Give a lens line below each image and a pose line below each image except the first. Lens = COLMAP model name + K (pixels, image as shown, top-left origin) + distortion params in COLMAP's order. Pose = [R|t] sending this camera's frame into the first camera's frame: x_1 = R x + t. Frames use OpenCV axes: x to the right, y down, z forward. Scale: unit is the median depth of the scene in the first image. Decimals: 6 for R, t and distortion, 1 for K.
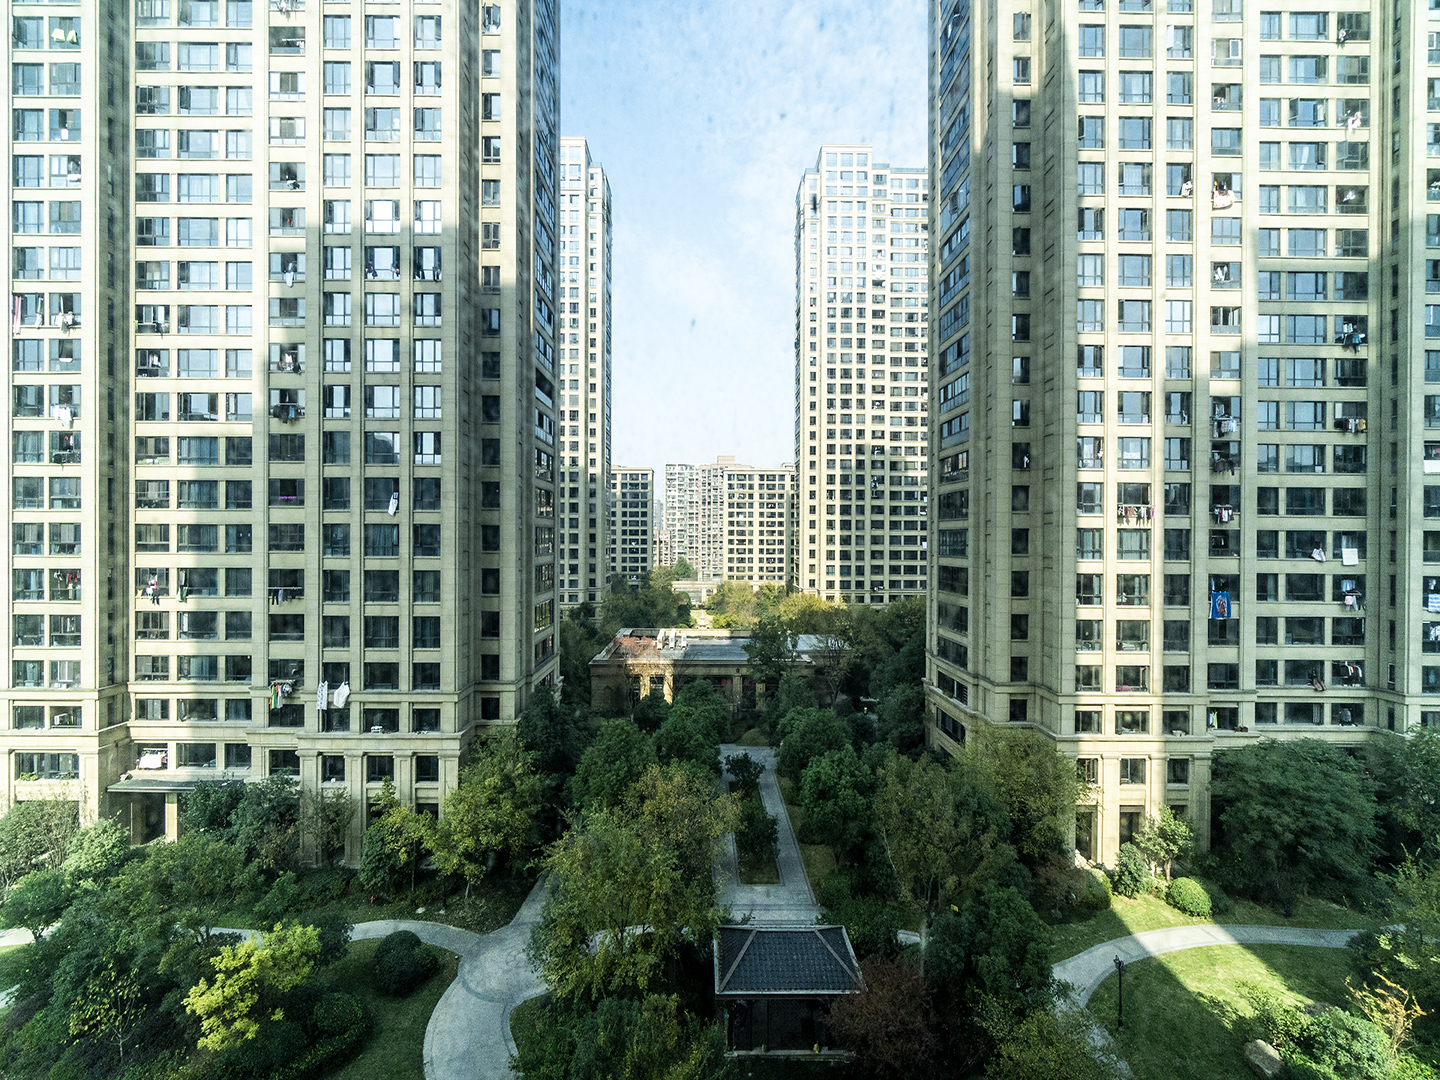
lens RADIAL K [[621.7, 0, 705.0], [0, 621.7, 537.6], [0, 0, 1]] dist [-0.000412, -0.000139]
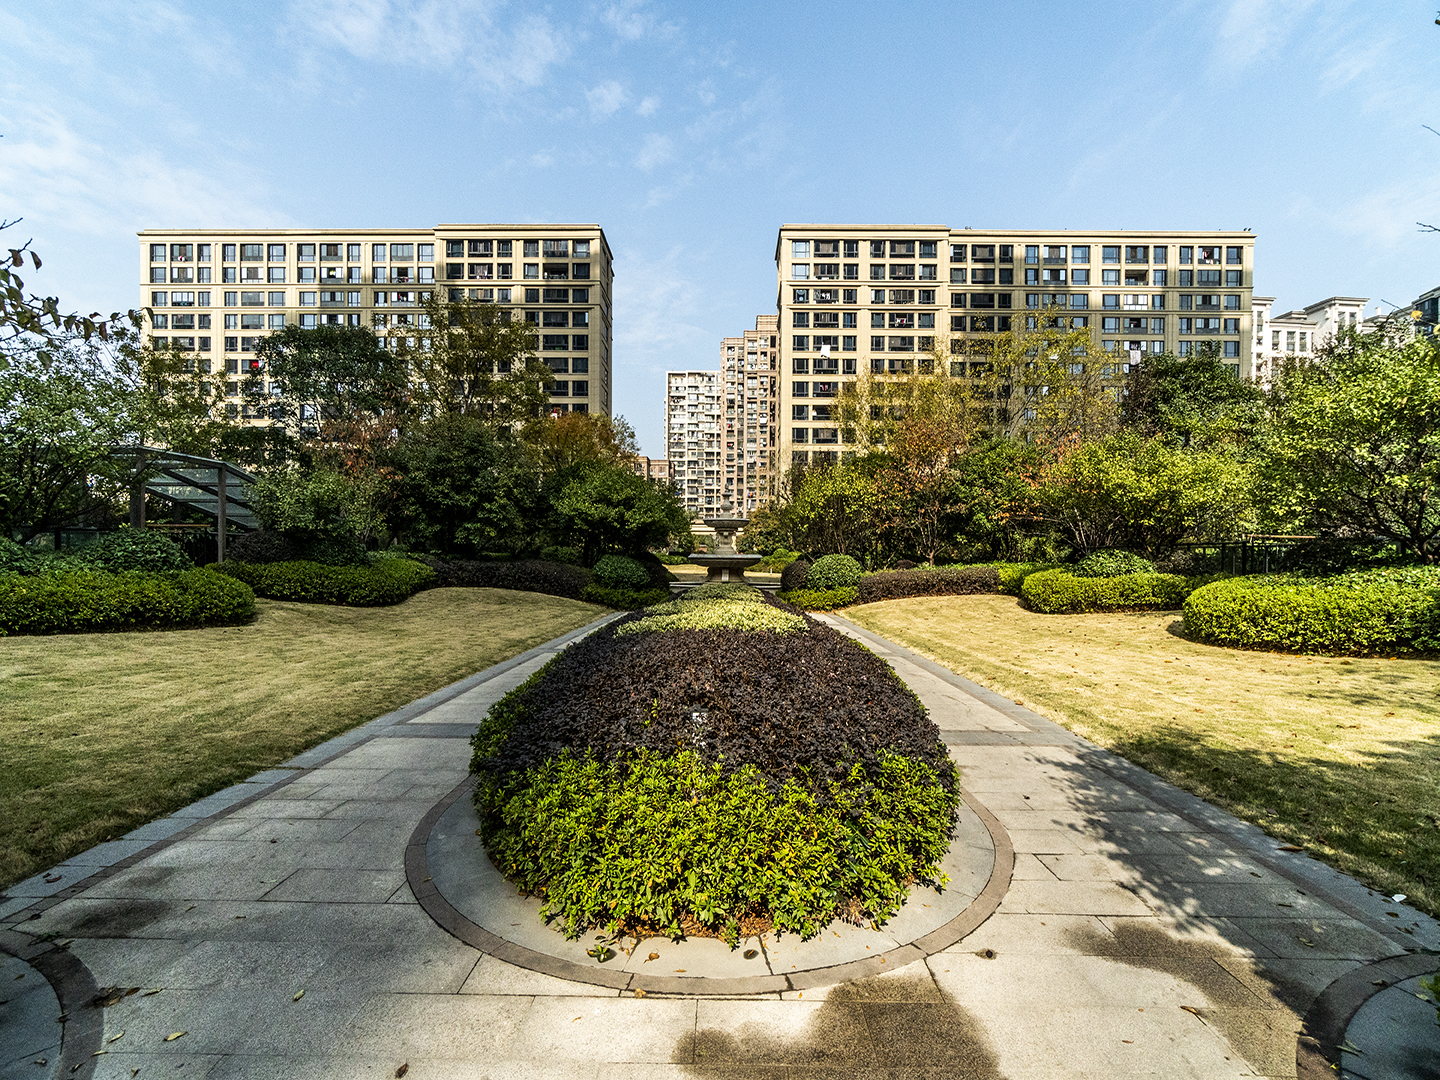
lens RADIAL K [[630.7, 0, 717.1], [0, 630.7, 550.7], [0, 0, 1]] dist [-0.000552, 0.000015]
pose [[0.999758, 0.001054, -0.021955, -0.009895], [-0.001280, 0.999946, -0.010275, 0.501638], [0.021943, 0.010300, 0.999706, 3.024540]]
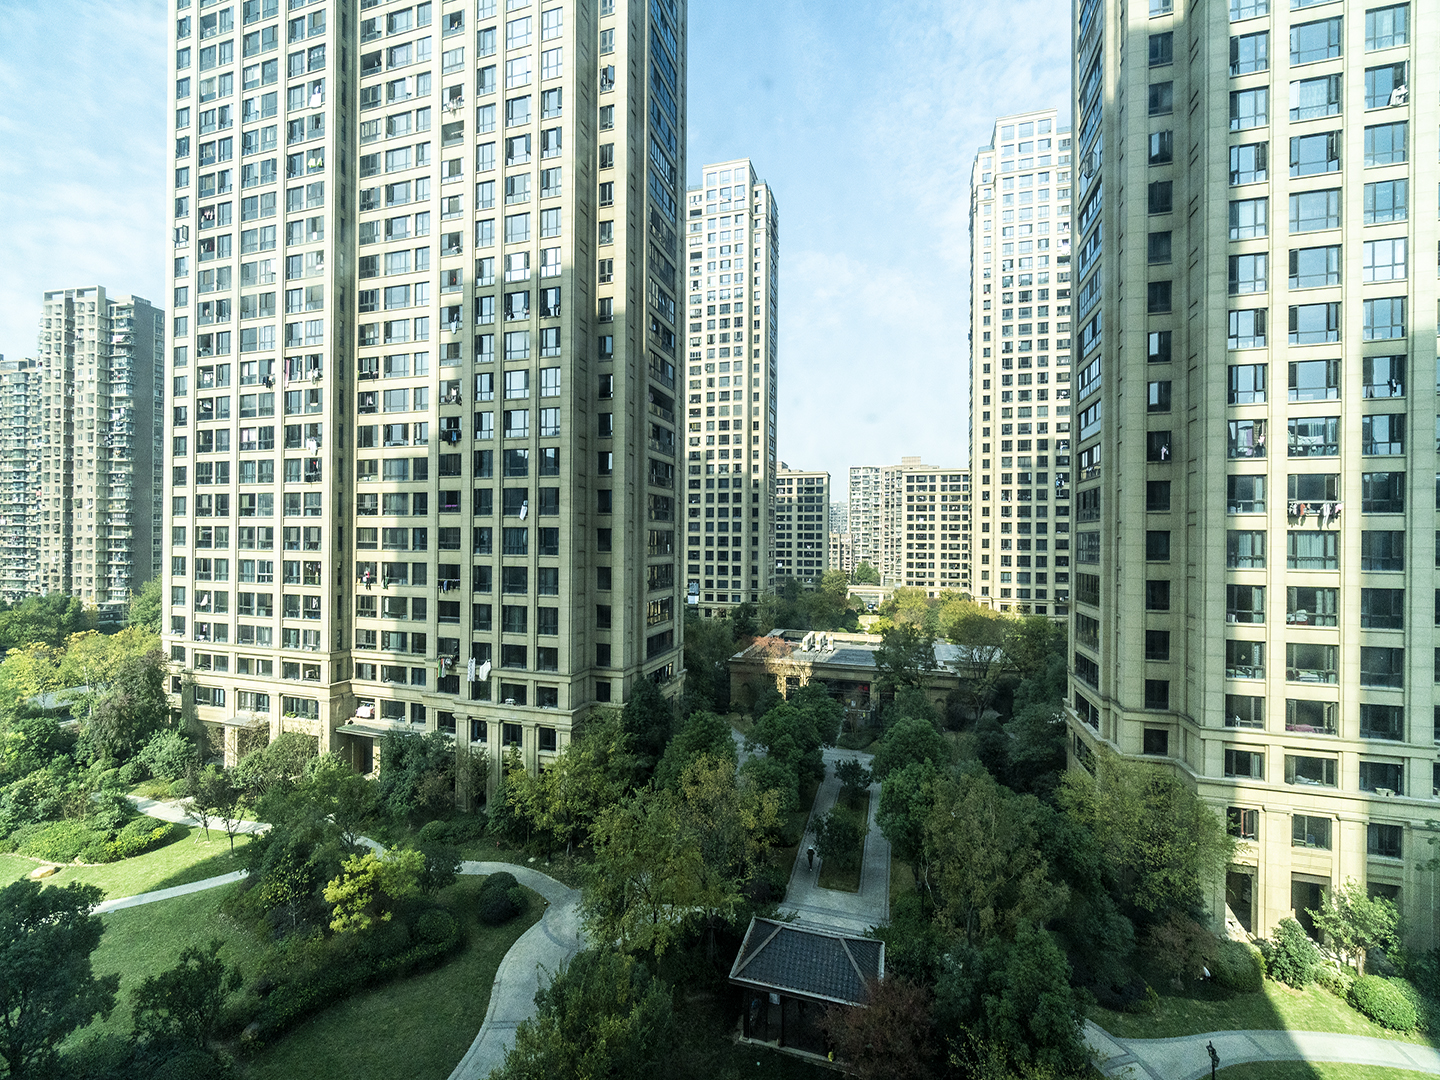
lens RADIAL K [[612.9, 0, 711.1], [0, 612.9, 537.4], [0, 0, 1]] dist [-0.000195, 0.000372]
pose [[0.952897, 0.002626, -0.303283, 0.181974], [-0.004627, 0.999972, -0.005880, 0.002749], [0.303259, 0.007007, 0.952882, 0.005510]]
